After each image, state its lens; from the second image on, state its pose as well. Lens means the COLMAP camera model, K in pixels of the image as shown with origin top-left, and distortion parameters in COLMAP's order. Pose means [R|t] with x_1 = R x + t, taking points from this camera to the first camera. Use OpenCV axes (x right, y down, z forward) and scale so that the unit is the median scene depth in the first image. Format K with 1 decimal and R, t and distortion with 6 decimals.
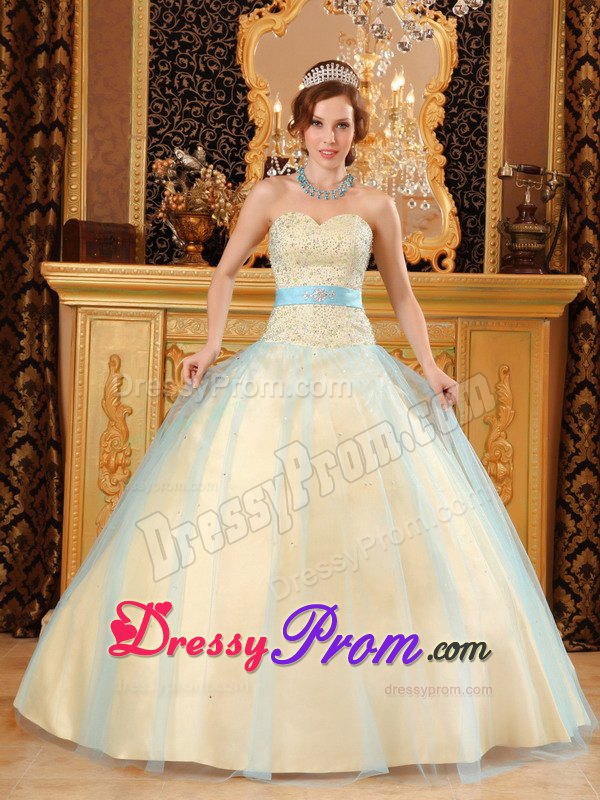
lens RADIAL K [[1670.8, 0, 306.7], [0, 1670.8, 403.4], [0, 0, 1]] dist [0.384346, -0.257848]
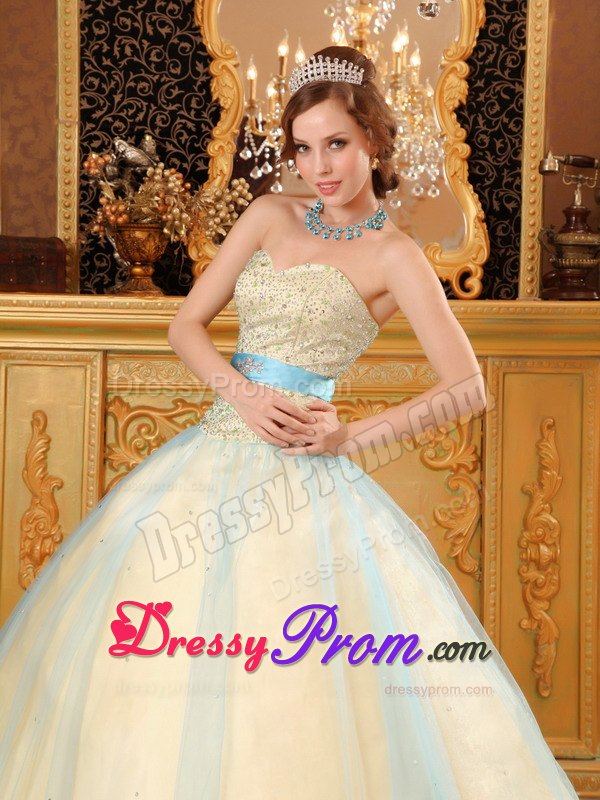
lens RADIAL K [[1626.0, 0, 300.0], [0, 1626.0, 400.0], [0, 0, 1]] dist [0.324856, 0.093313]
pose [[0.999944, -0.009643, 0.004431, 0.000984], [0.009458, 0.999151, 0.040095, -0.060971], [-0.004814, -0.040051, 0.999186, 0.248924]]
